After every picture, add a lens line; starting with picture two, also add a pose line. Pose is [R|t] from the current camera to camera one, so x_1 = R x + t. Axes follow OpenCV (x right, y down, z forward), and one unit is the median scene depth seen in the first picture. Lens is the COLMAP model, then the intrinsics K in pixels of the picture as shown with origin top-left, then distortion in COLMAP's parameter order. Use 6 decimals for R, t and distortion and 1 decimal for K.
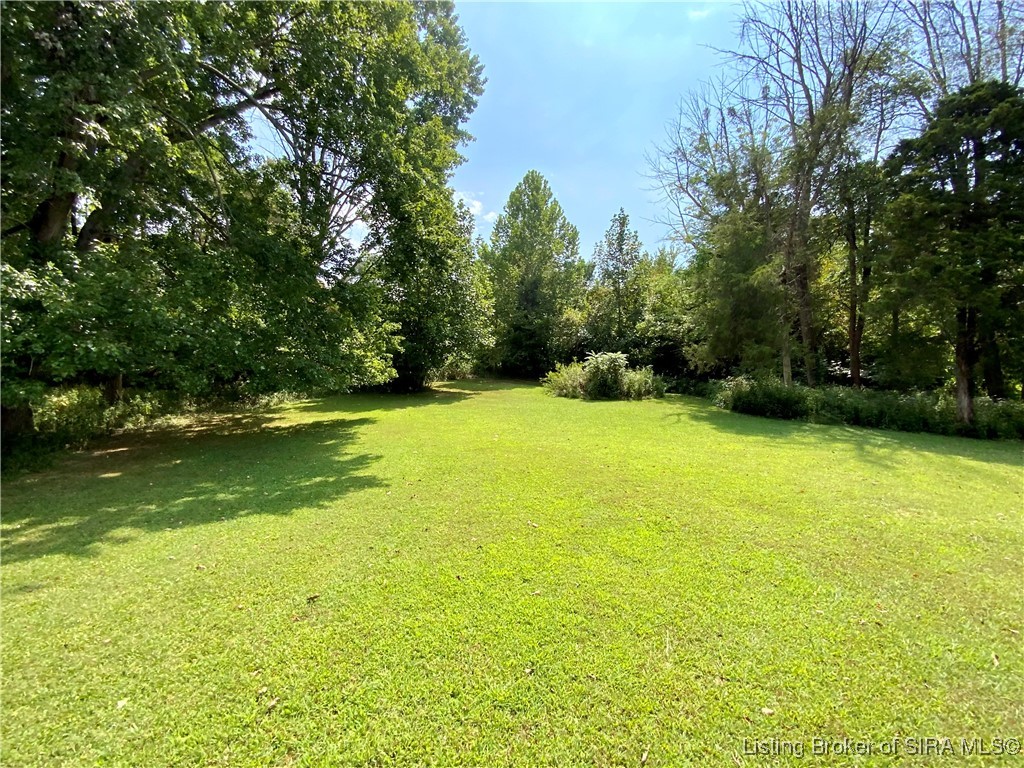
lens RADIAL K [[421.5, 0, 516.3], [0, 421.5, 391.1], [0, 0, 1]] dist [0.006795, -0.008740]
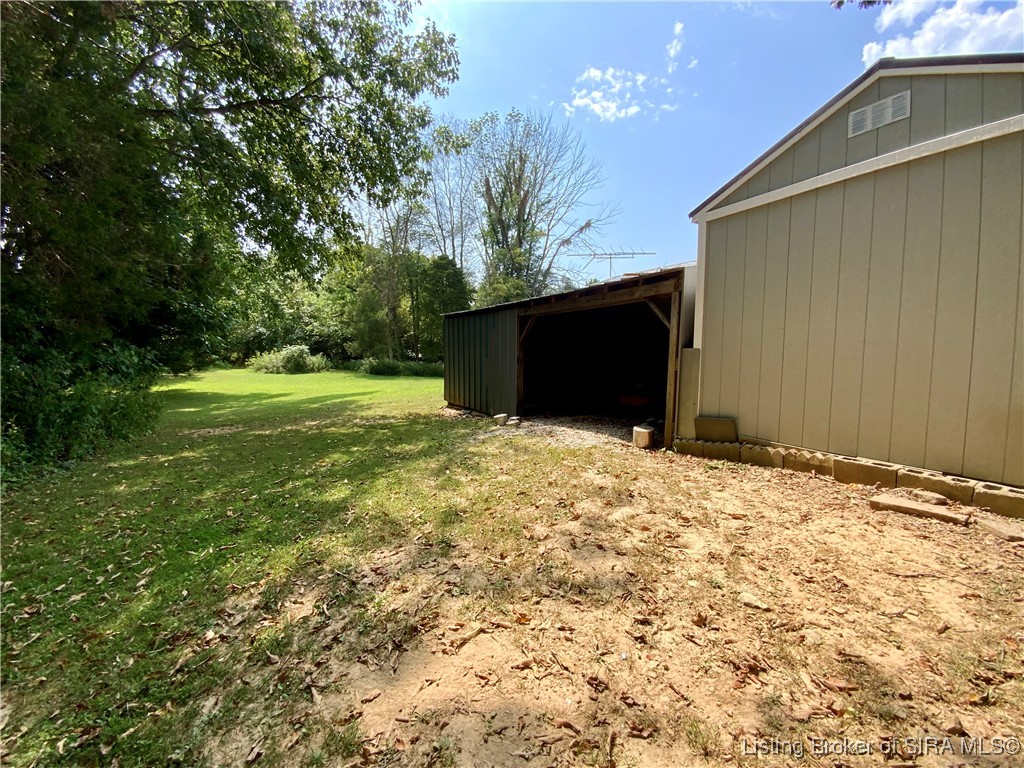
lens RADIAL K [[421.5, 0, 515.3], [0, 421.5, 386.3], [0, 0, 1]] dist [0.006795, -0.008740]
pose [[0.639962, -0.076297, 0.764609, -0.592086], [0.052537, 0.997074, 0.055522, 0.025660], [-0.766608, 0.004638, 0.642098, -0.844118]]
